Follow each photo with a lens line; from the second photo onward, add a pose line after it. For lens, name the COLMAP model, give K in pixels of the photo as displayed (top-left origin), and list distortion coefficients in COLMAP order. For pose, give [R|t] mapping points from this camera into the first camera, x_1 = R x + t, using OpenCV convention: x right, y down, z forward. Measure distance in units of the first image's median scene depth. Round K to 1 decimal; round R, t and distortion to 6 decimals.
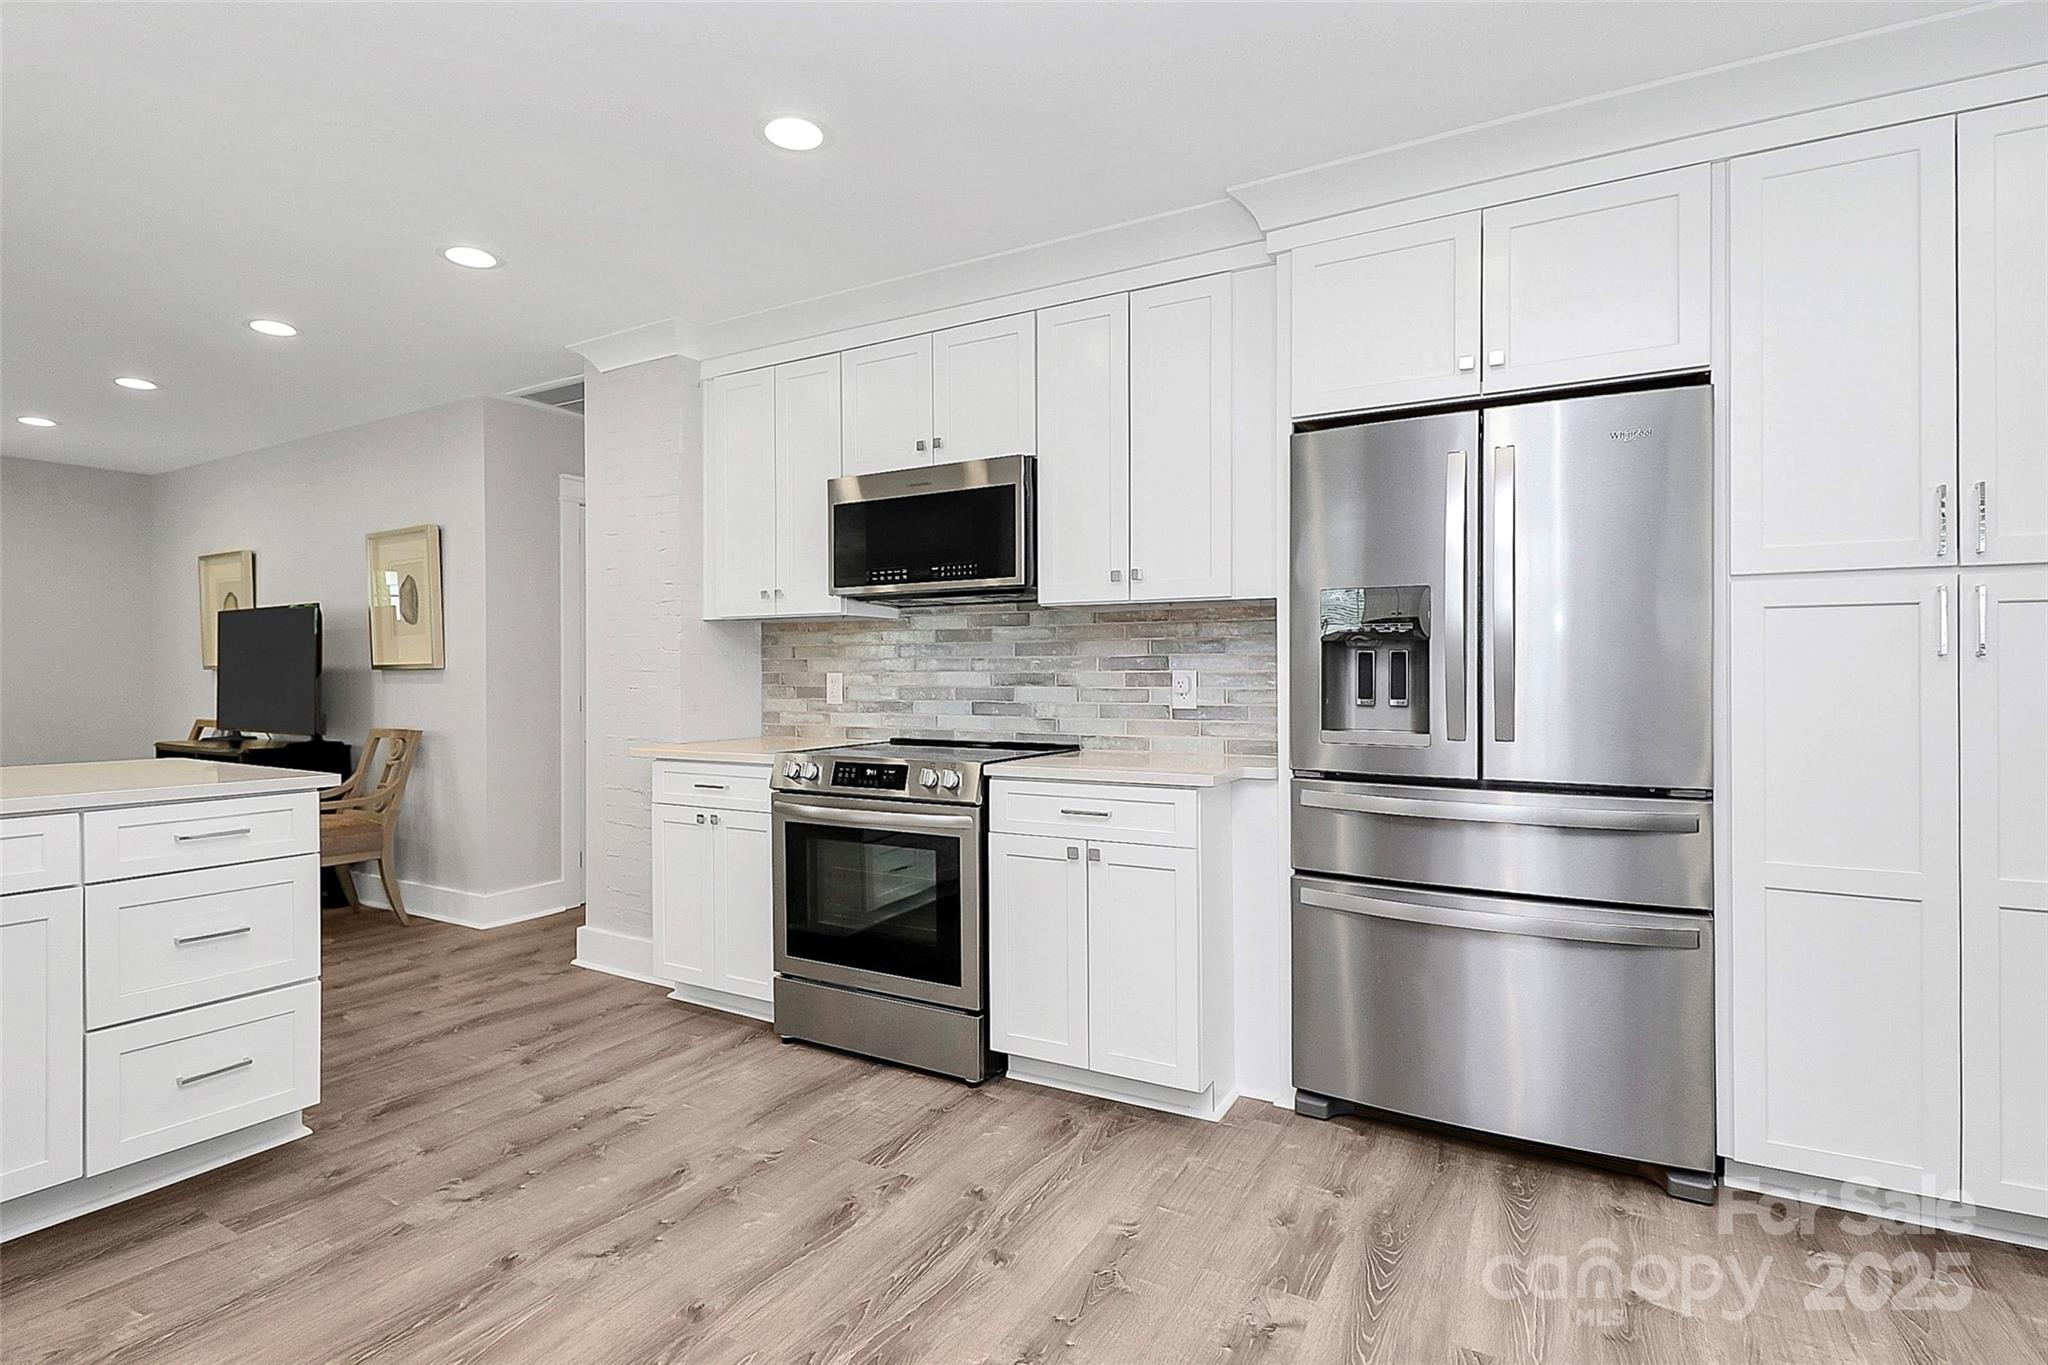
lens RADIAL K [[988.9, 0, 1035.7], [0, 988.9, 676.4], [0, 0, 1]] dist [-0.001826, -0.014126]
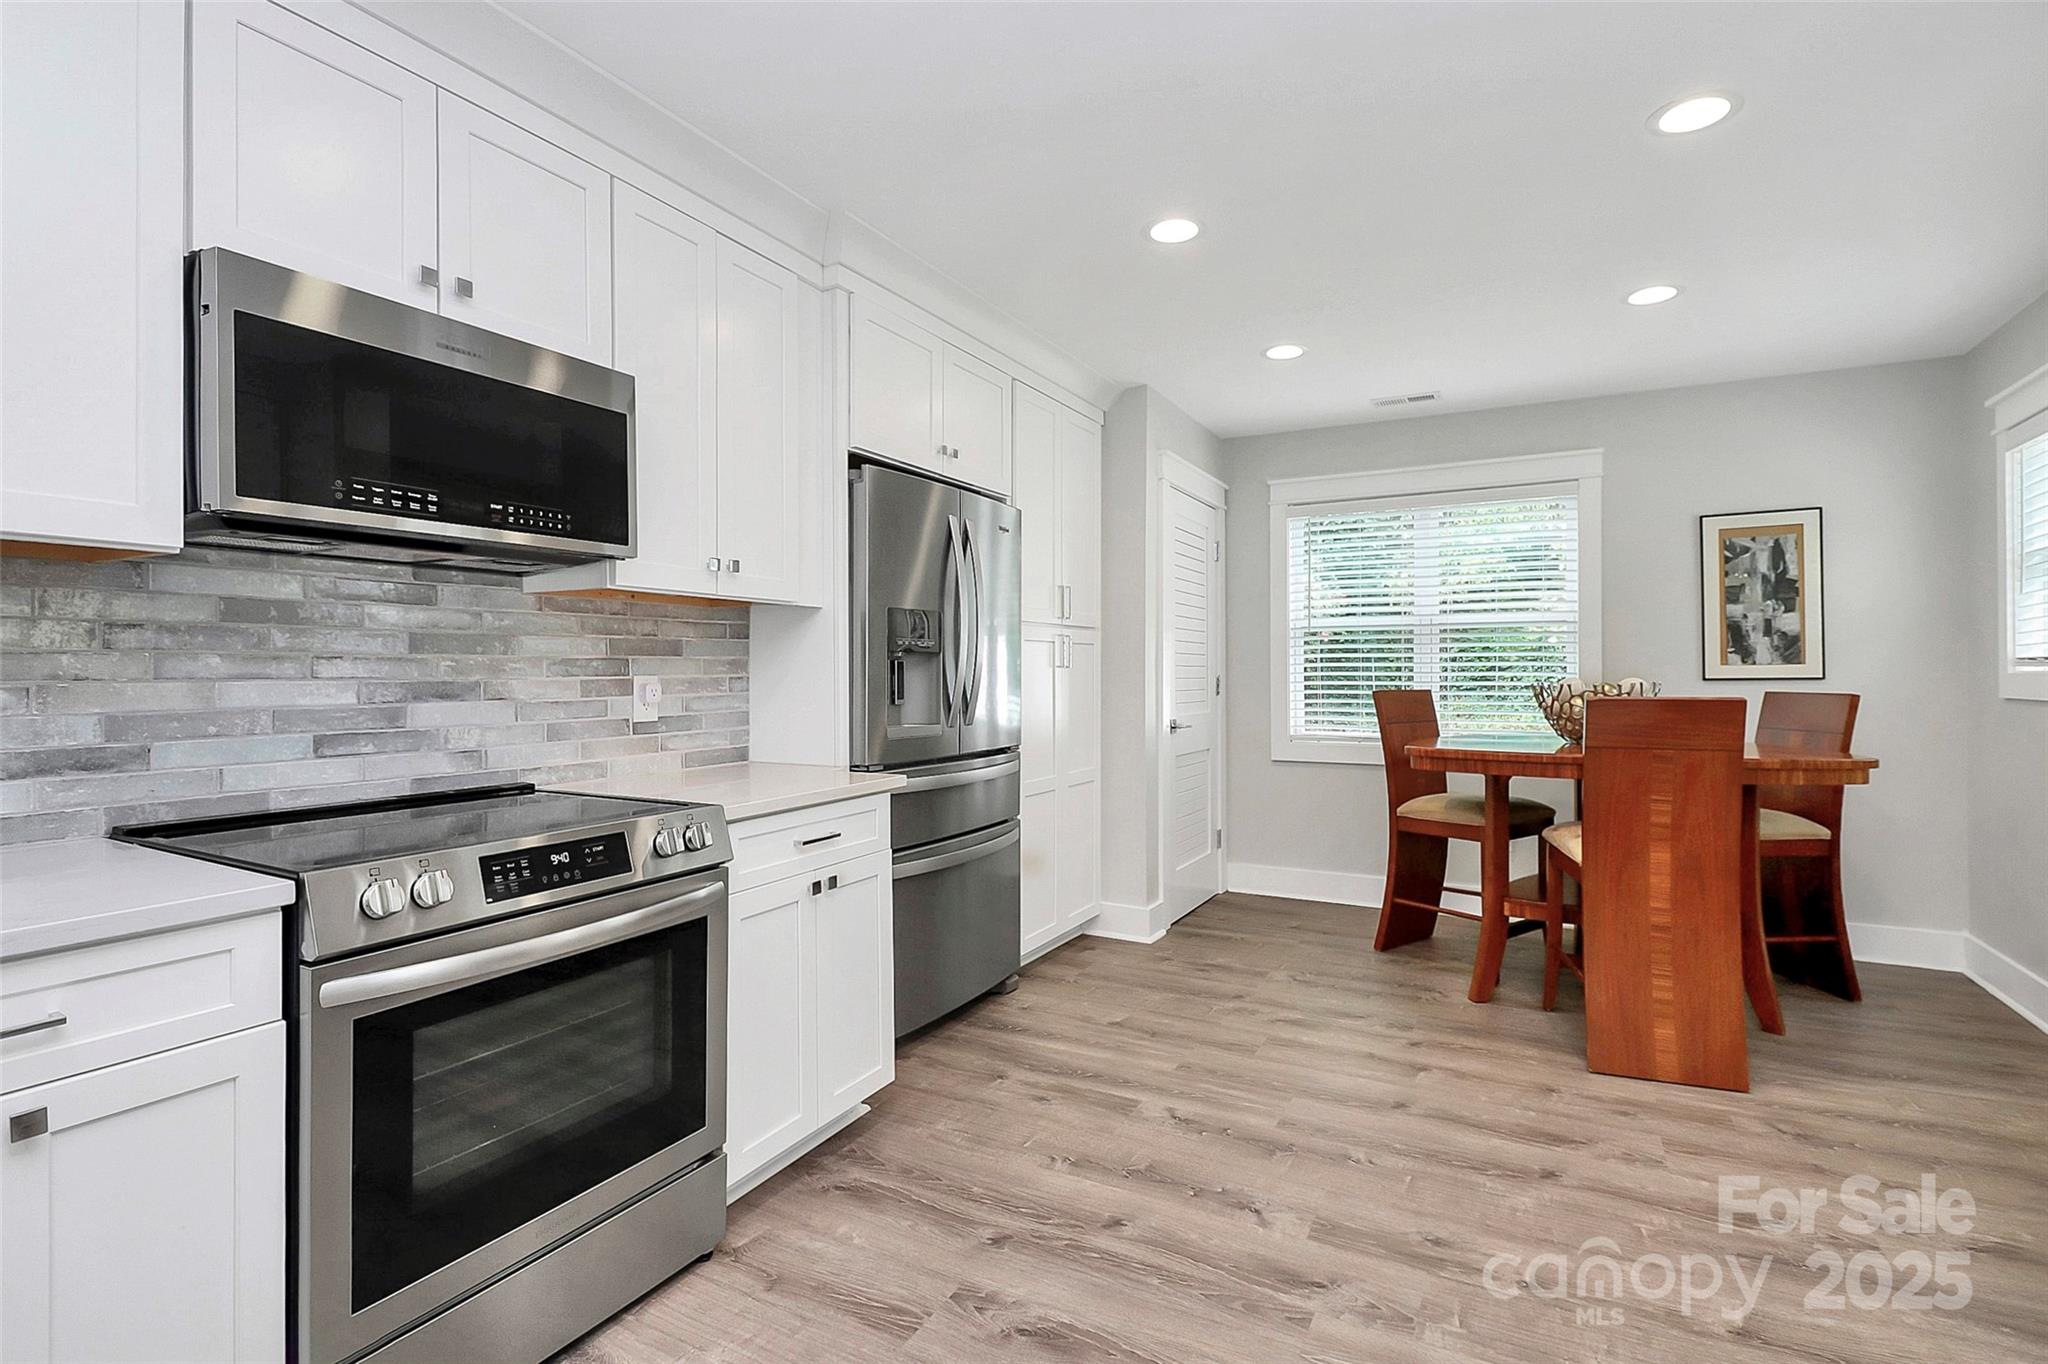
lens RADIAL K [[964.0, 0, 1012.6], [0, 964.0, 669.0], [0, 0, 1]] dist [0.000925, -0.013778]
pose [[-0.002688, 0.000483, 0.999996, -0.726191], [0.000735, 1.000000, -0.000481, -0.012355], [-0.999996, 0.000734, -0.002689, 0.739936]]
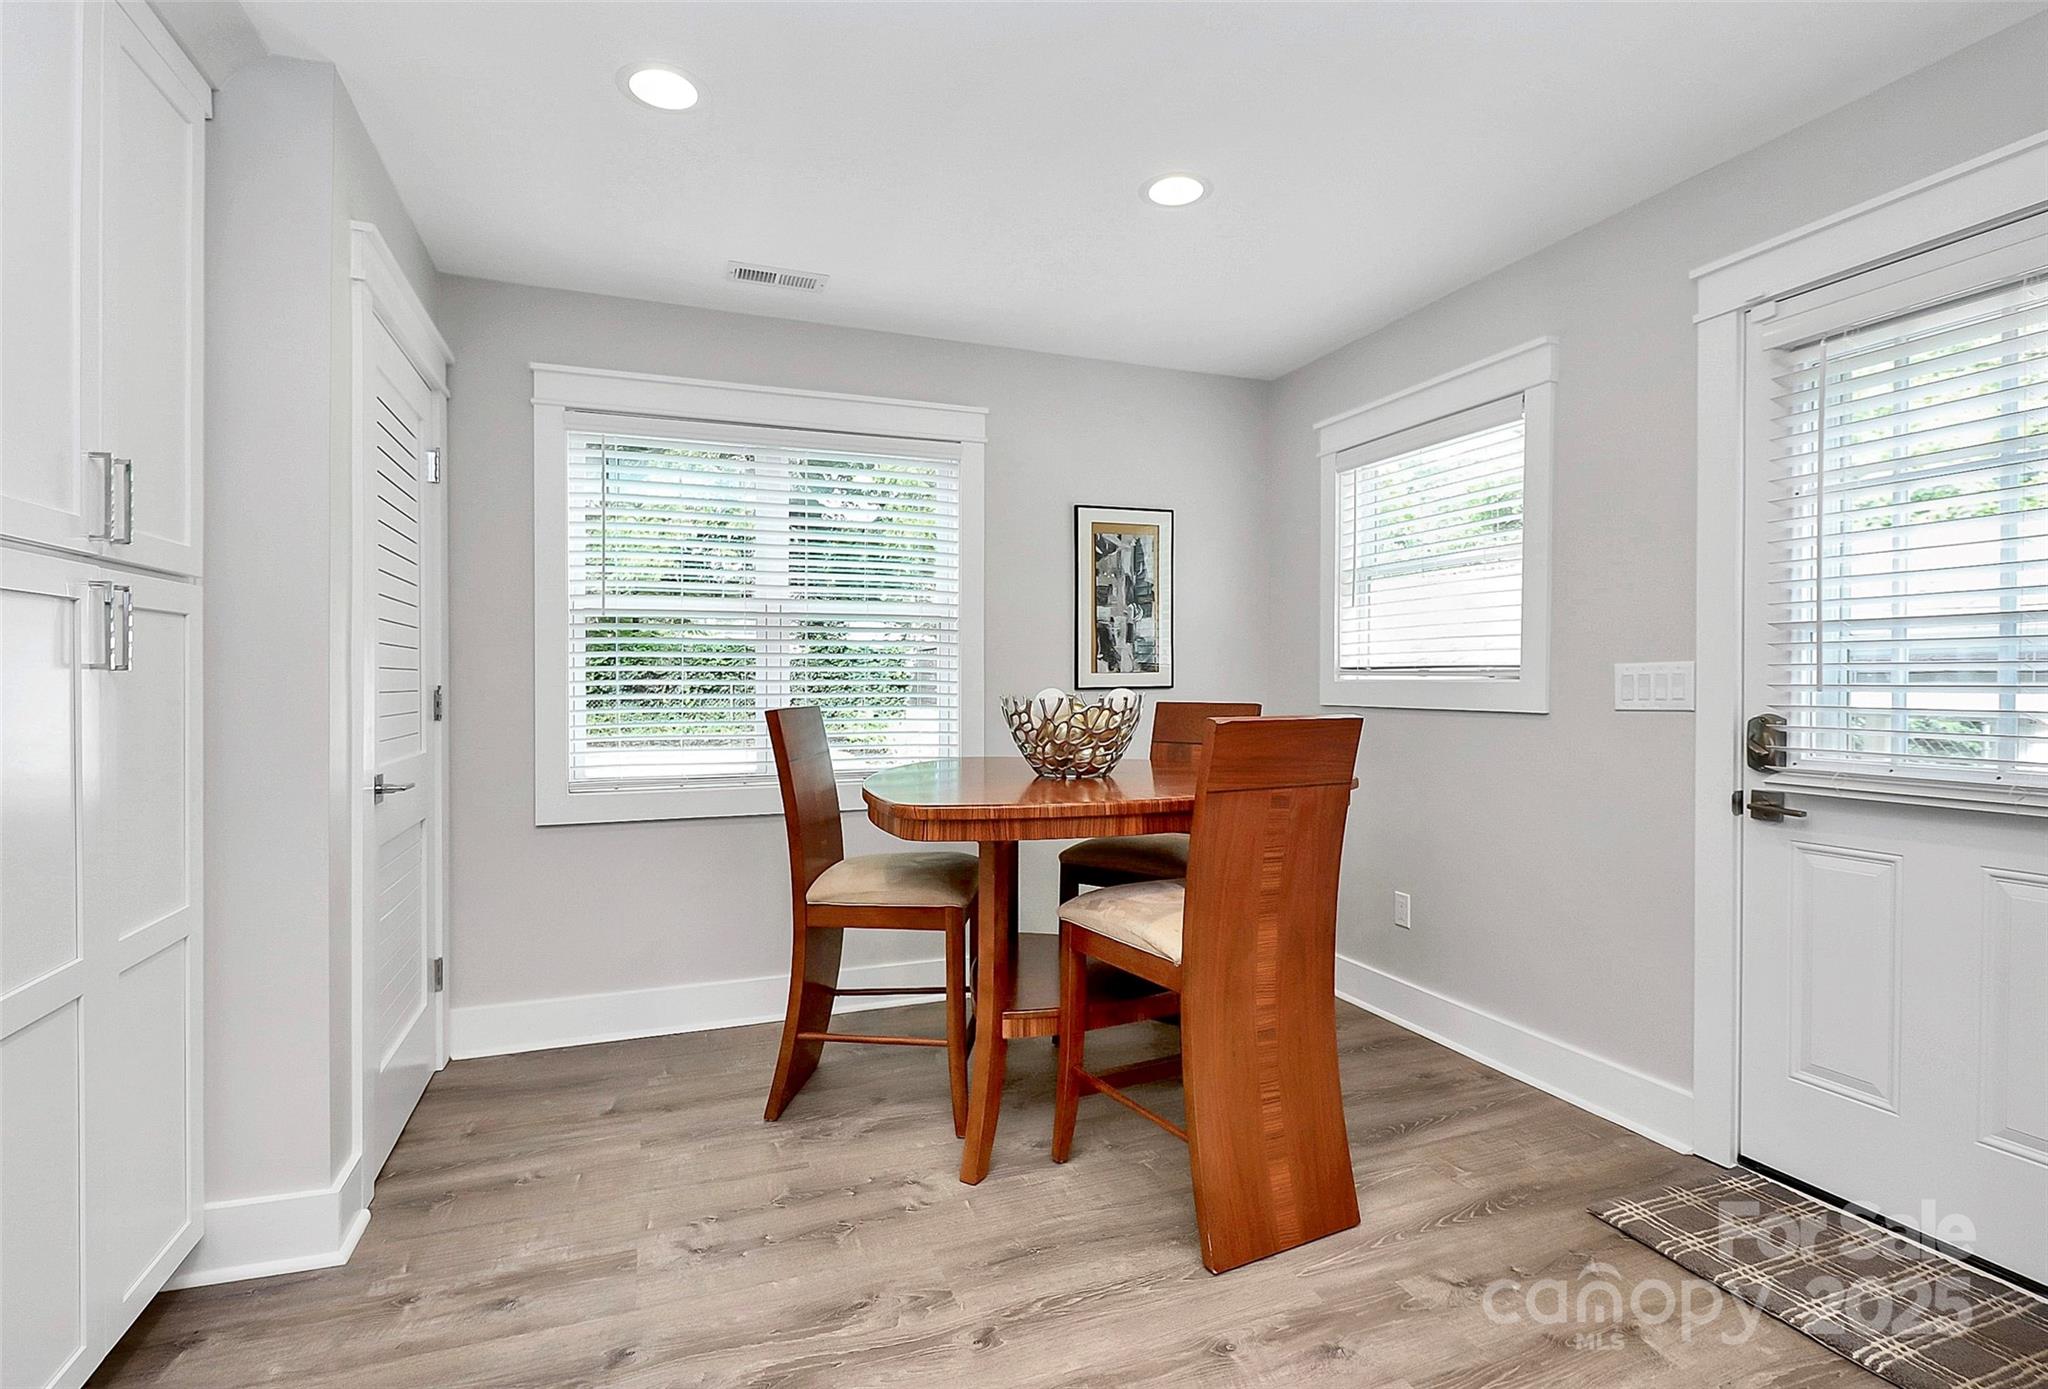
lens RADIAL K [[987.2, 0, 1039.9], [0, 987.2, 678.2], [0, 0, 1]] dist [0.002069, -0.012707]
pose [[-0.770232, -0.002274, 0.637760, -0.091038], [-0.002600, 0.999997, 0.000425, -0.011486], [-0.637758, -0.001331, -0.770235, 0.747467]]
